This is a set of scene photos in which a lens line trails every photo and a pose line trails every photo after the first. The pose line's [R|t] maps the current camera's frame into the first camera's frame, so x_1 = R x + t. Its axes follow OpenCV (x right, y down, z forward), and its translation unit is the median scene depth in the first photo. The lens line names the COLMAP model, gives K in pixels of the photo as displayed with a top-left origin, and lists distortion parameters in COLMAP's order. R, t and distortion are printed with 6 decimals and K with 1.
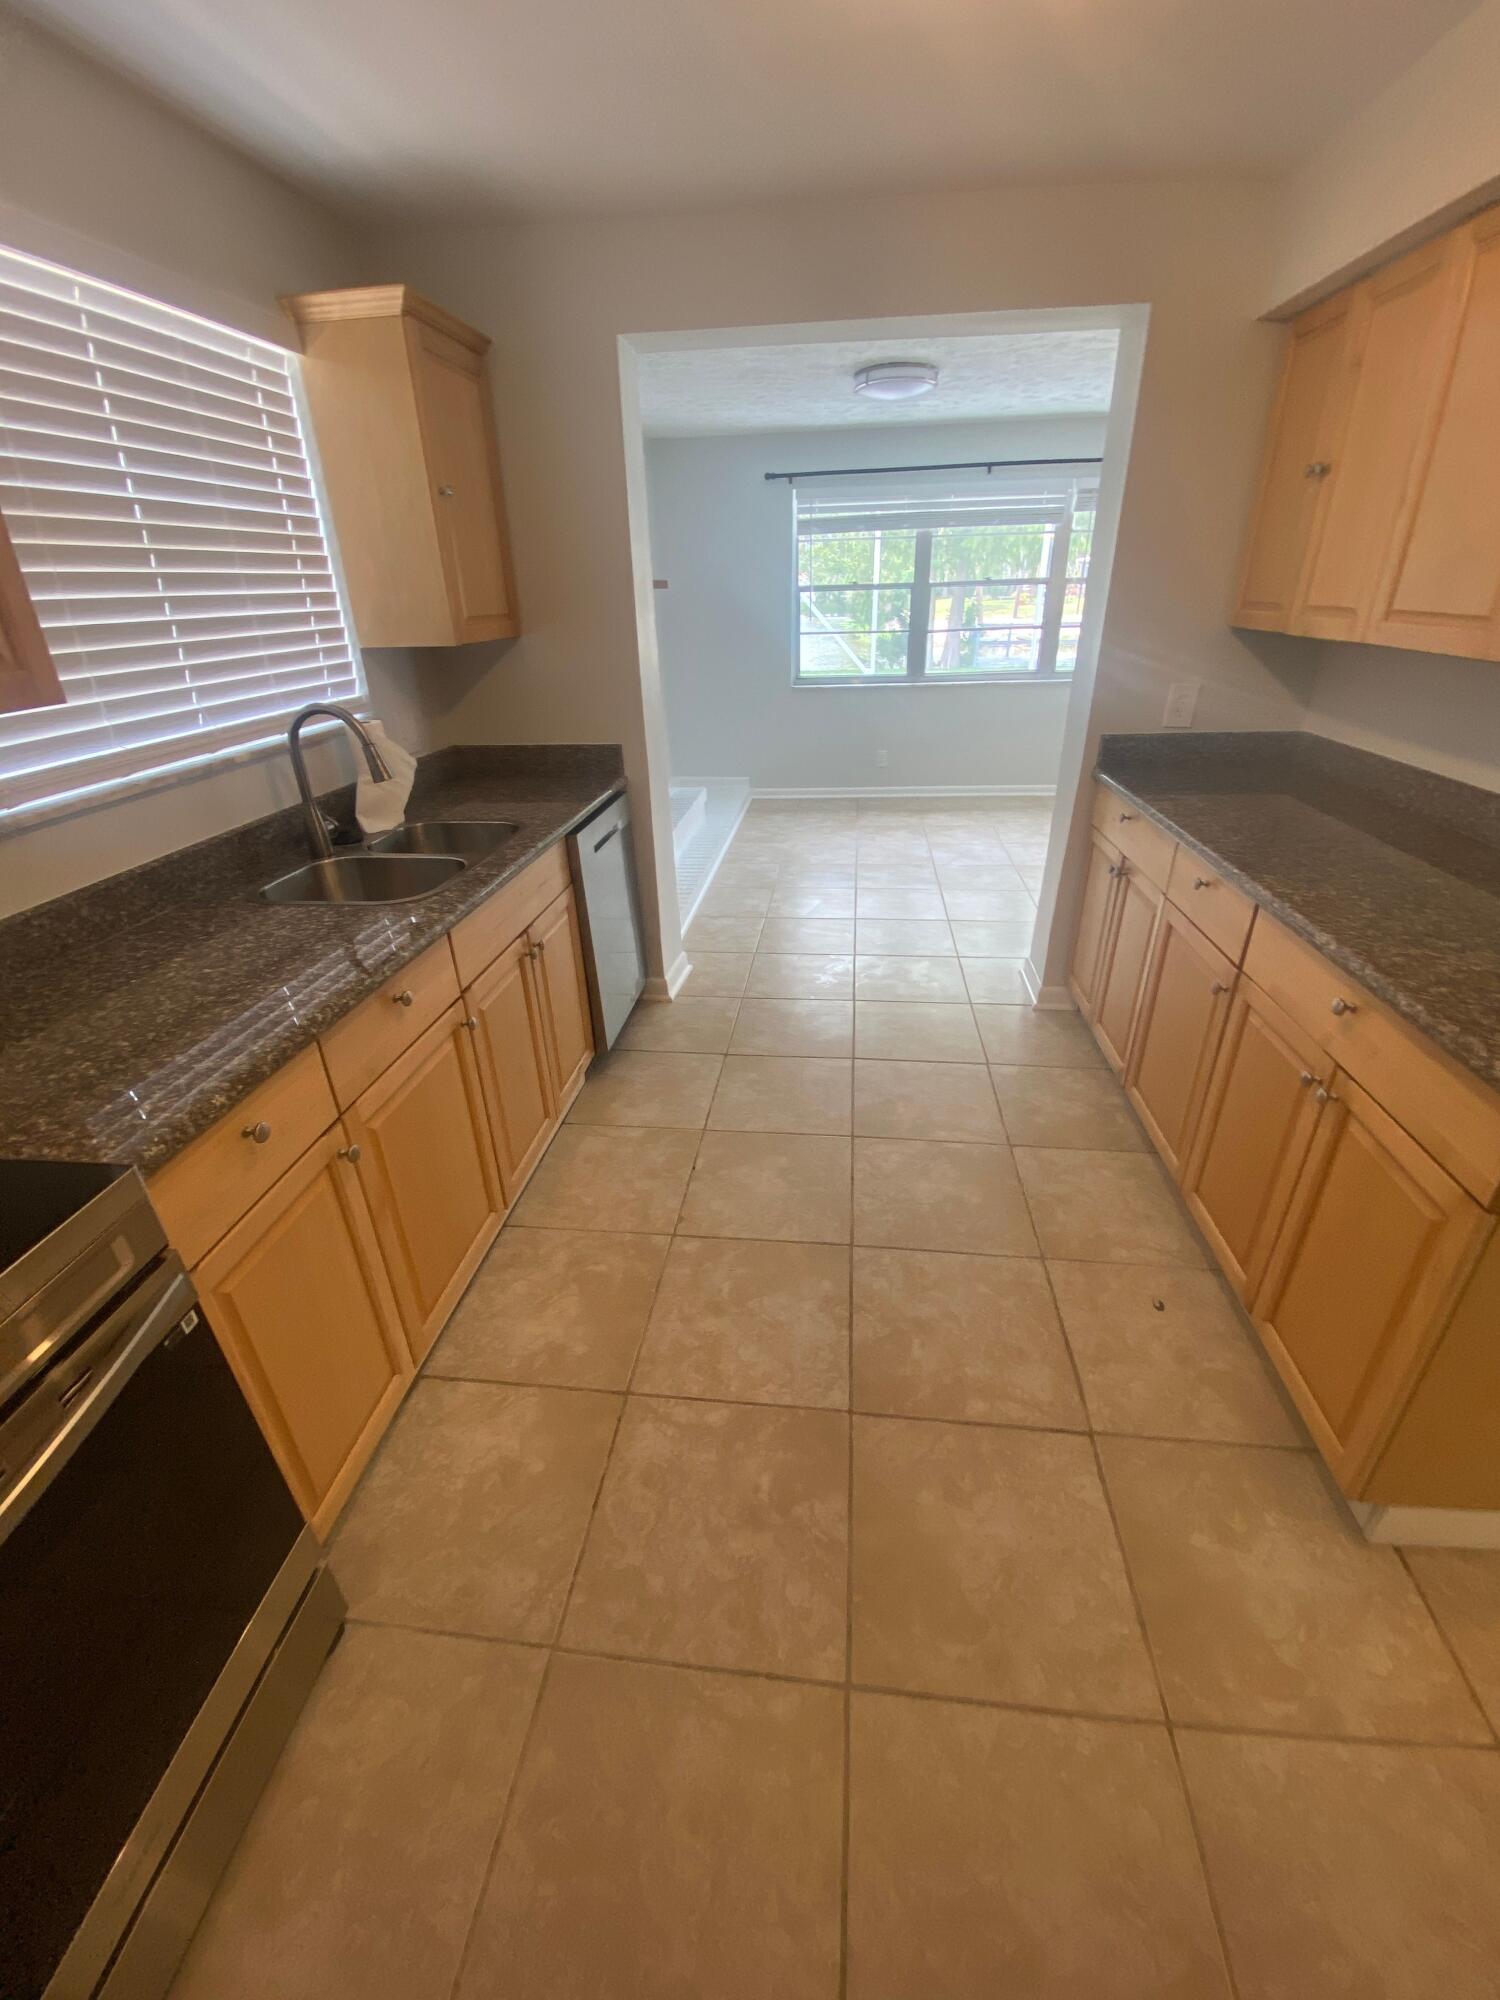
lens RADIAL K [[808.2, 0, 765.0], [0, 808.2, 1004.6], [0, 0, 1]] dist [0.004438, -0.012848]
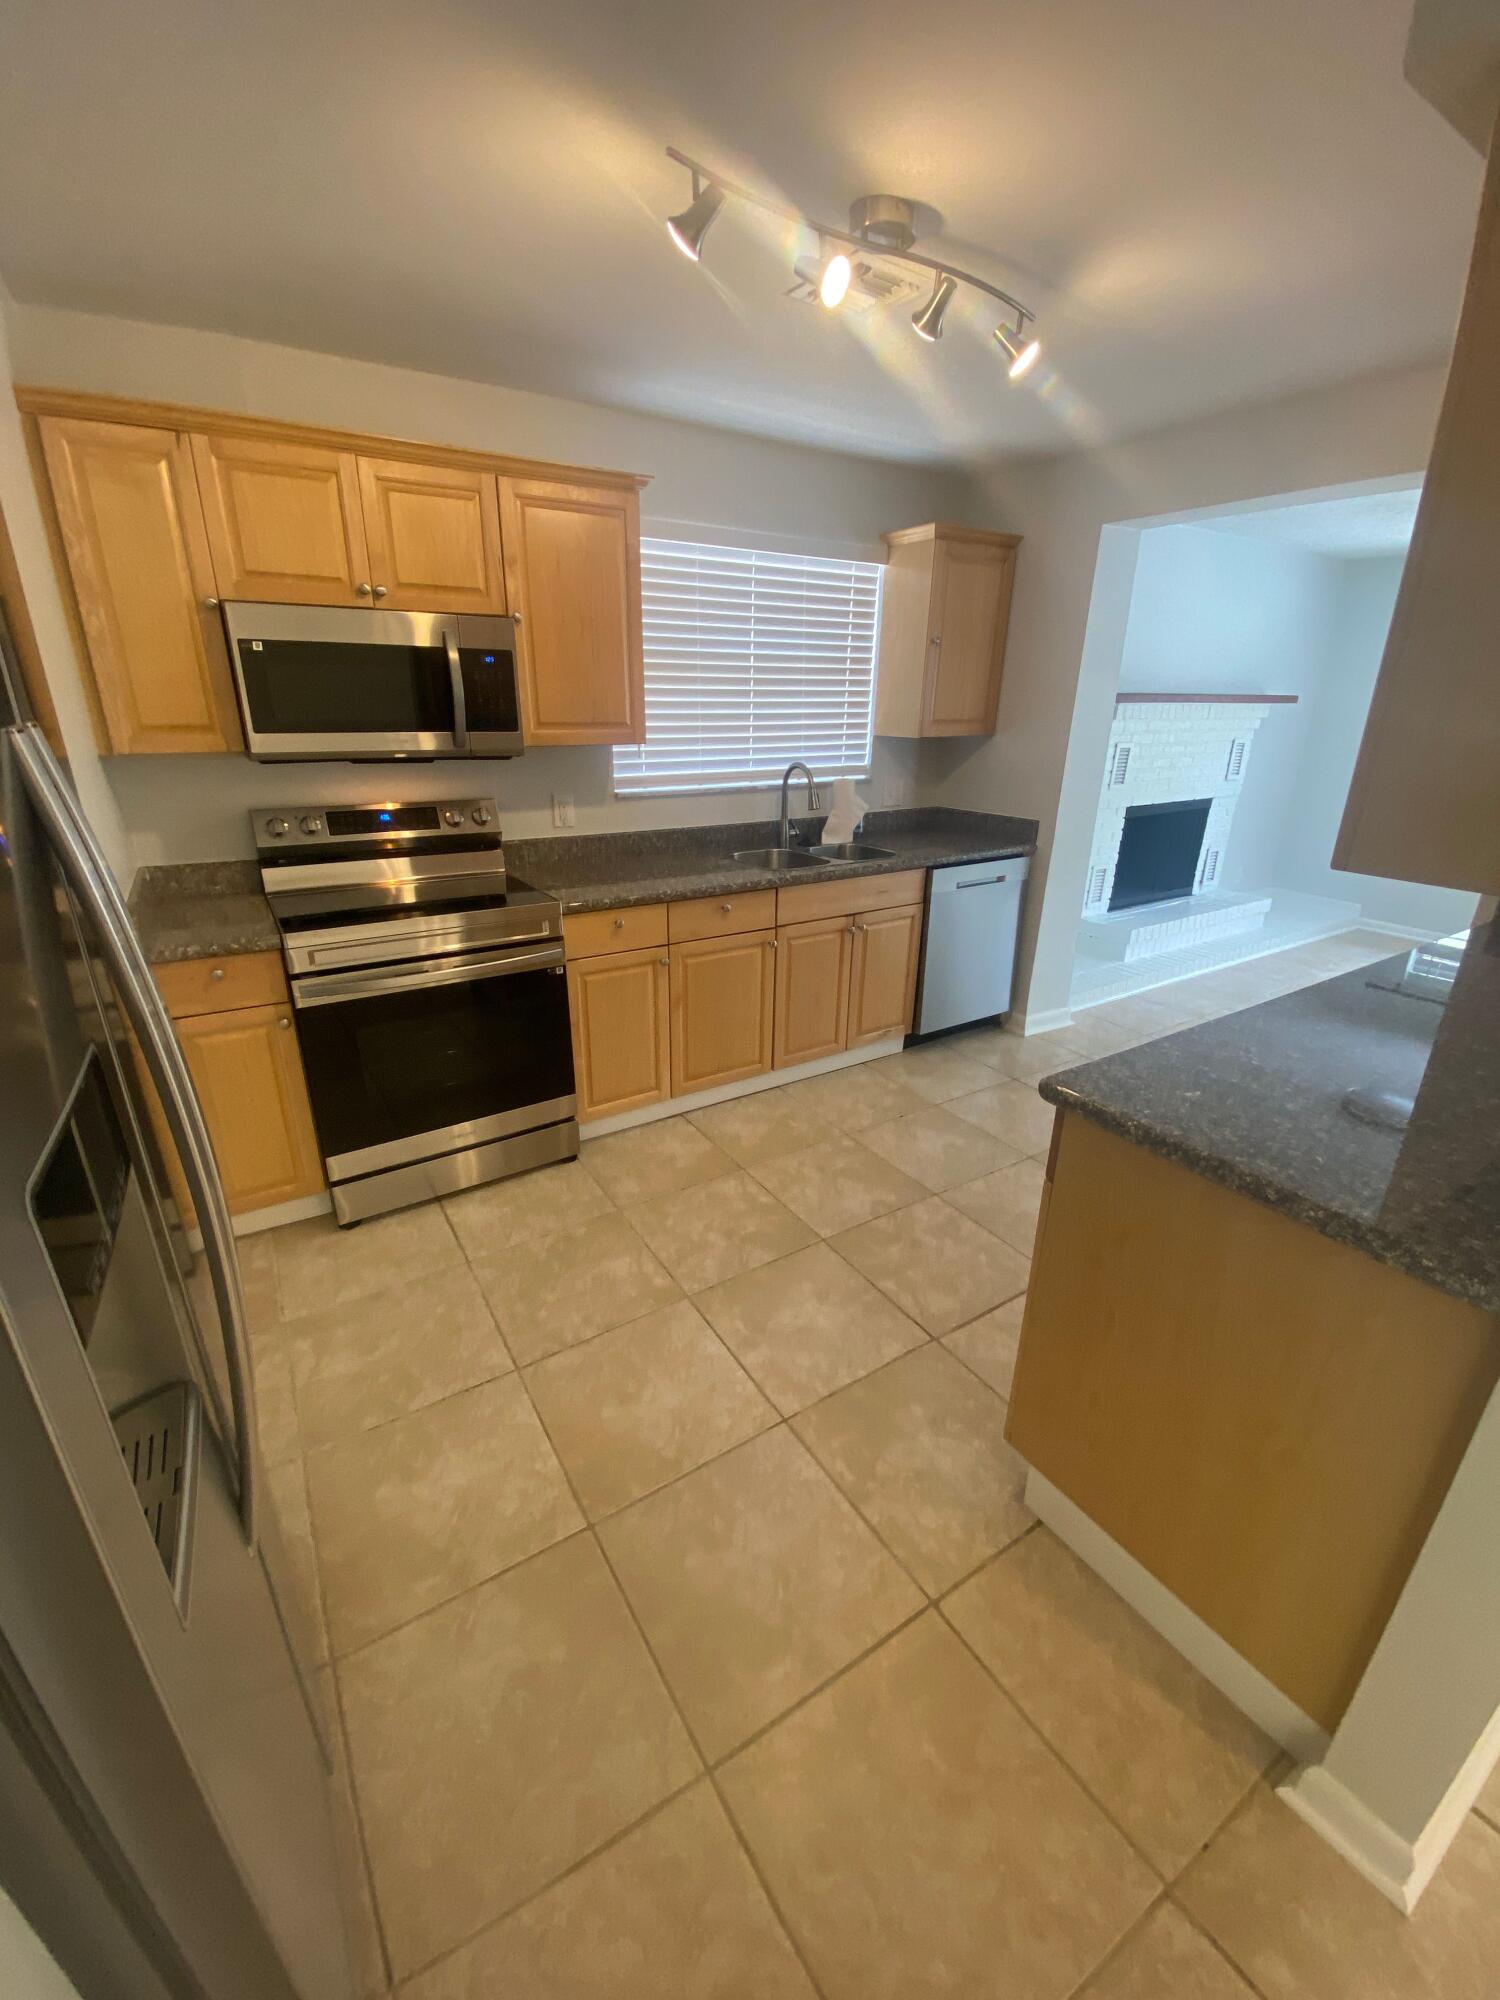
lens RADIAL K [[808.2, 0, 737.9], [0, 808.2, 1015.7], [0, 0, 1]] dist [0.004438, -0.012848]
pose [[0.615414, 0.309946, -0.724706, 0.746729], [-0.373090, 0.924464, 0.078555, 0.048884], [0.694312, 0.222037, 0.684565, -0.170841]]
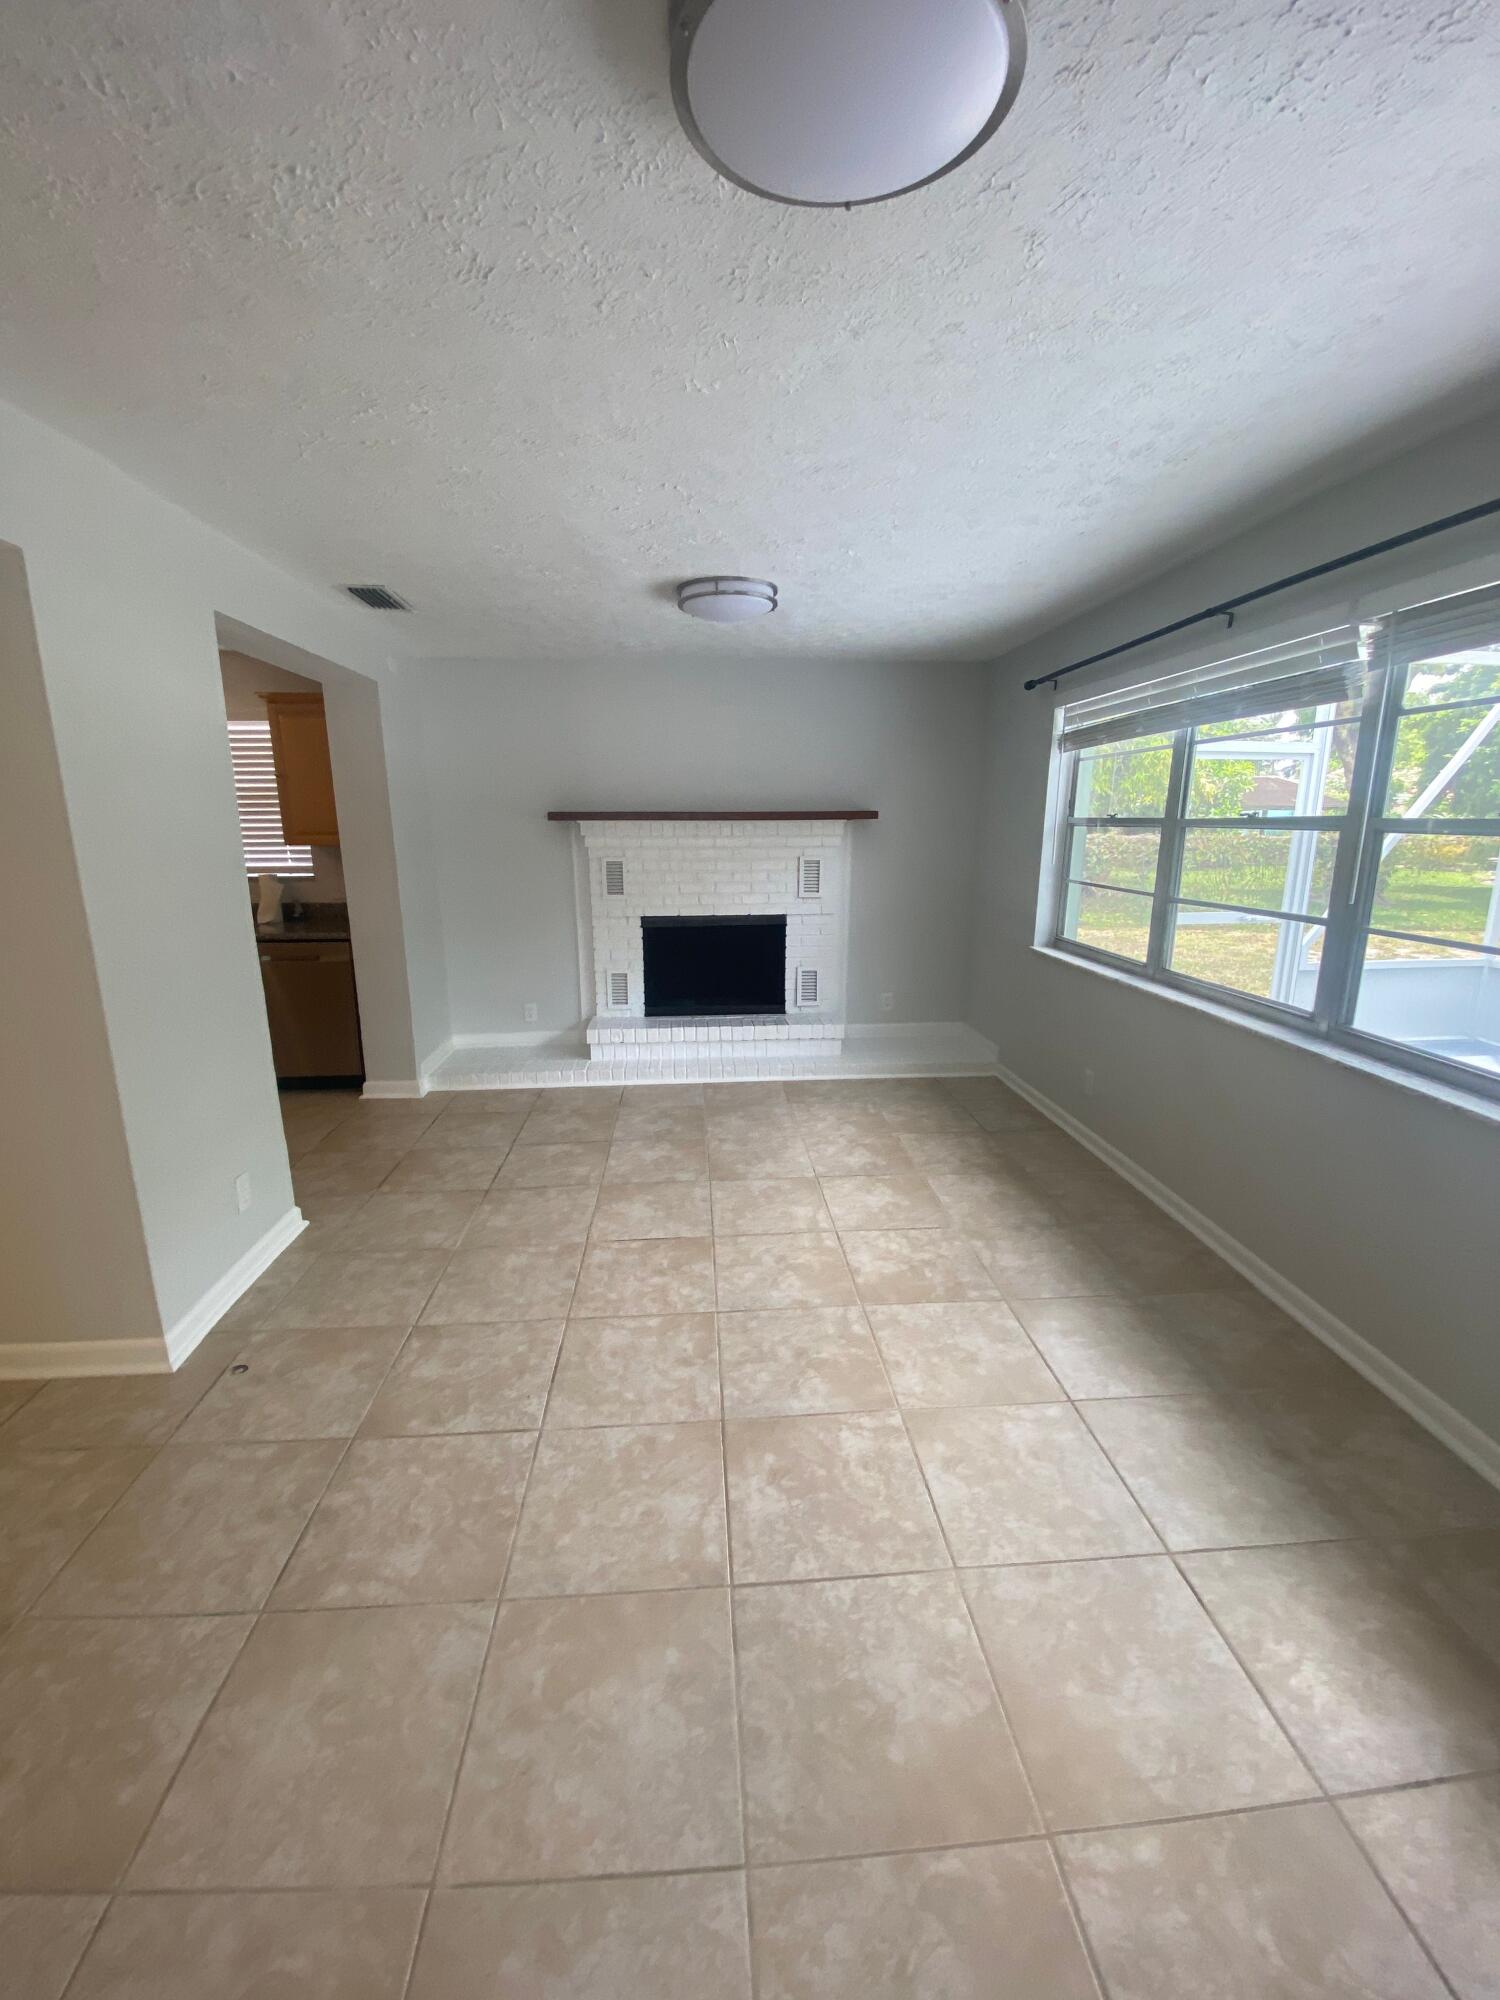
lens RADIAL K [[808.2, 0, 756.3], [0, 808.2, 996.8], [0, 0, 1]] dist [0.004438, -0.012848]
pose [[0.191055, 0.244417, -0.950662, 1.960619], [-0.443391, 0.885553, 0.138569, -1.012630], [0.875730, 0.395040, 0.277561, 1.787858]]
